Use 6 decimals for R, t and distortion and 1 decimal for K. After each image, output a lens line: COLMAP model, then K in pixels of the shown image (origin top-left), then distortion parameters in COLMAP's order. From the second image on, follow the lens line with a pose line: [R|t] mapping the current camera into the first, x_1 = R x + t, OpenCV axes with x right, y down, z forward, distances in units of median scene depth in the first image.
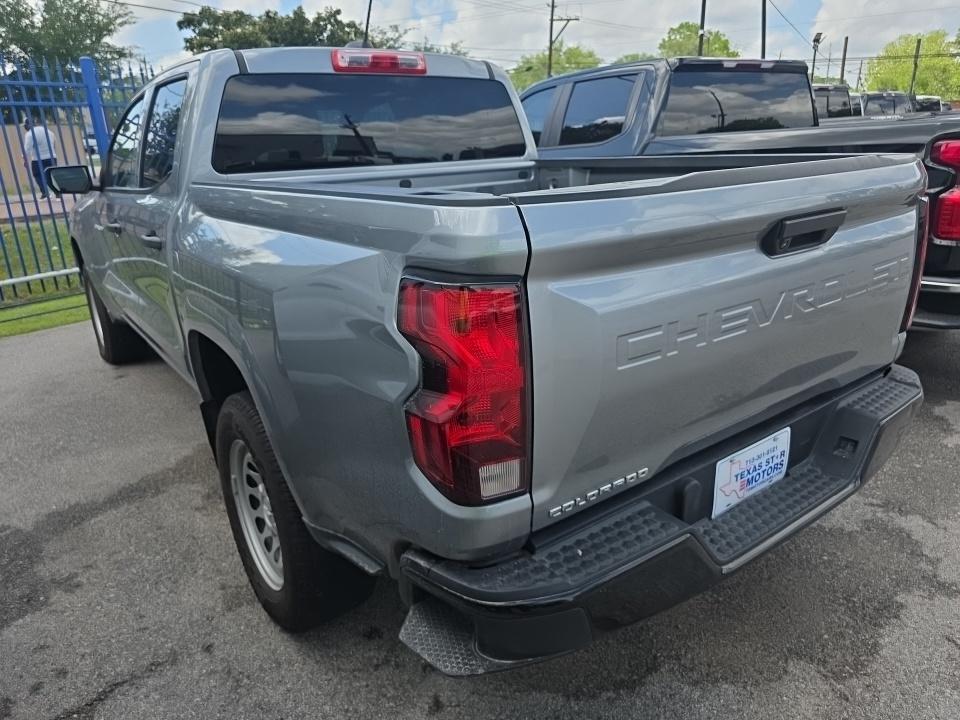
lens RADIAL K [[660.7, 0, 485.9], [0, 660.7, 356.4], [0, 0, 1]] dist [0.033146, -0.033338]
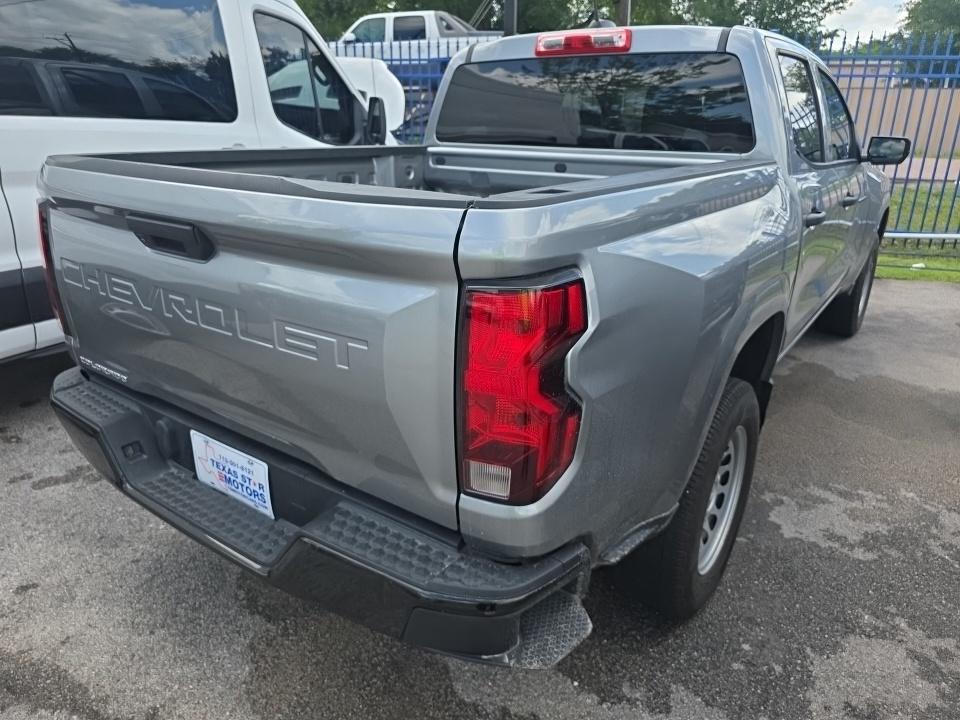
lens RADIAL K [[660.7, 0, 481.0], [0, 660.7, 356.1], [0, 0, 1]] dist [0.033146, -0.033338]
pose [[0.297426, 0.363136, -0.882989, 0.749191], [-0.317293, 0.909873, 0.267315, -0.210673], [0.900479, 0.200660, 0.385840, 0.516142]]
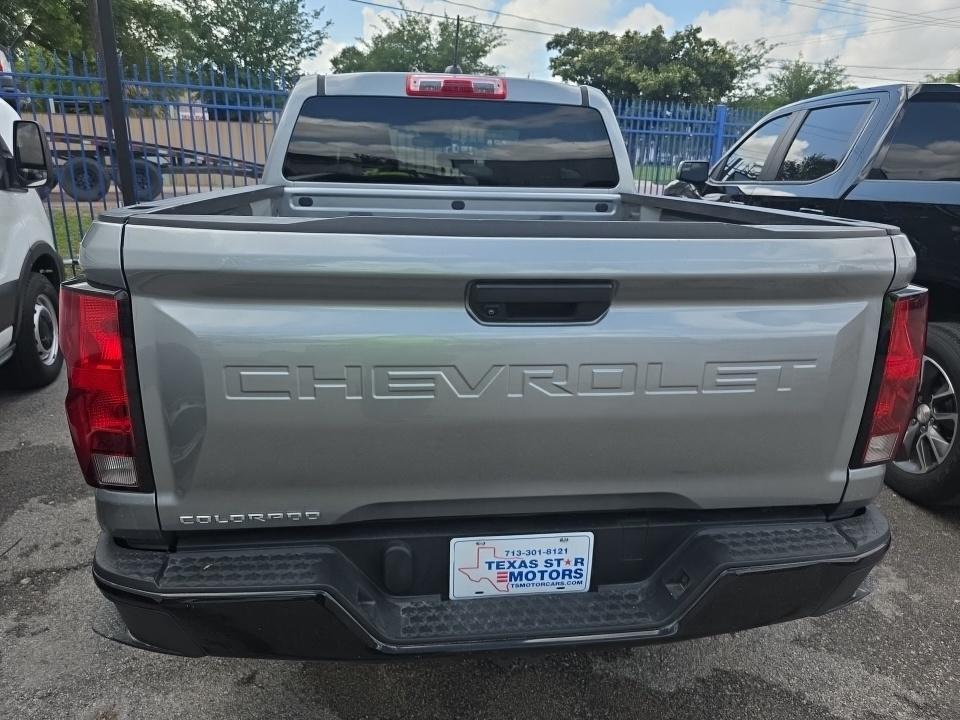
lens RADIAL K [[660.7, 0, 484.2], [0, 660.7, 369.8], [0, 0, 1]] dist [0.033146, -0.033338]
pose [[0.867524, 0.207453, -0.452068, 0.392211], [-0.209786, 0.976683, 0.045615, -0.060365], [0.450989, 0.055266, 0.890817, 0.107681]]
